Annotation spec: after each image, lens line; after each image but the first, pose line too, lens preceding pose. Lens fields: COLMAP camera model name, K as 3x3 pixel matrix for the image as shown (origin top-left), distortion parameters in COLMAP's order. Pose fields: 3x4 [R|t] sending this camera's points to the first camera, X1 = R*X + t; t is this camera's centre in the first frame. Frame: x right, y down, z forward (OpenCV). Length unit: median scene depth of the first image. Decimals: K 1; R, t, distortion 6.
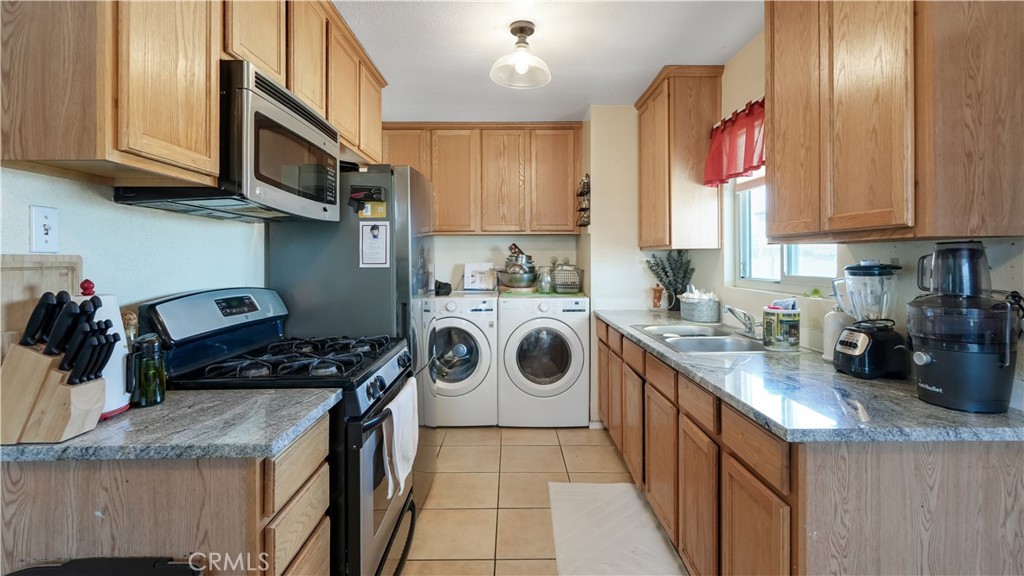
lens RADIAL K [[473.4, 0, 520.0], [0, 473.4, 256.2], [0, 0, 1]] dist [0.001906, 0.001077]
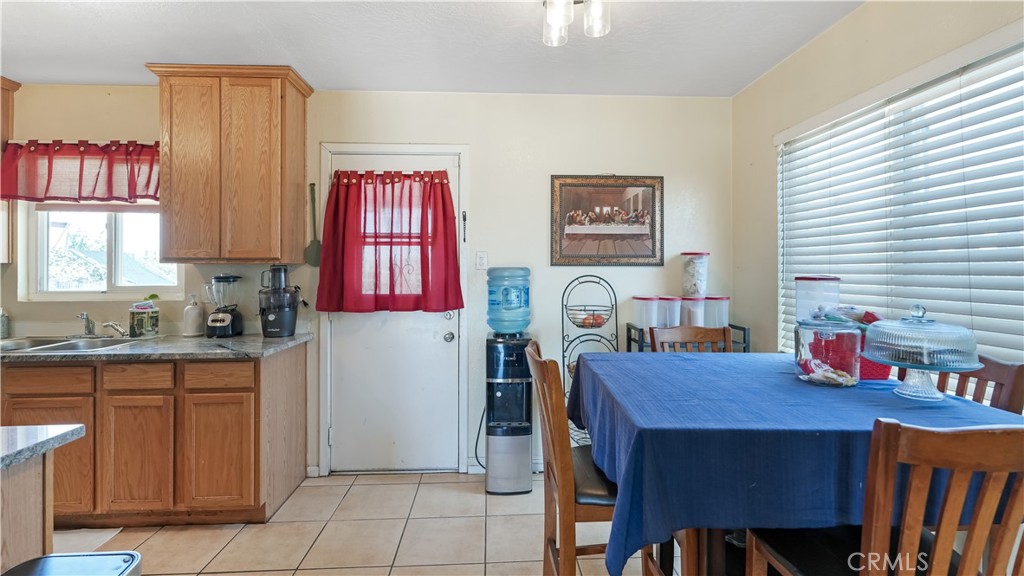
lens RADIAL K [[473.4, 0, 512.4], [0, 473.4, 255.7], [0, 0, 1]] dist [0.001906, 0.001077]
pose [[-0.033583, 0.031136, 0.998951, -1.111777], [0.000109, 0.999515, -0.031150, -0.003269], [-0.999436, -0.000937, -0.033570, -0.044866]]
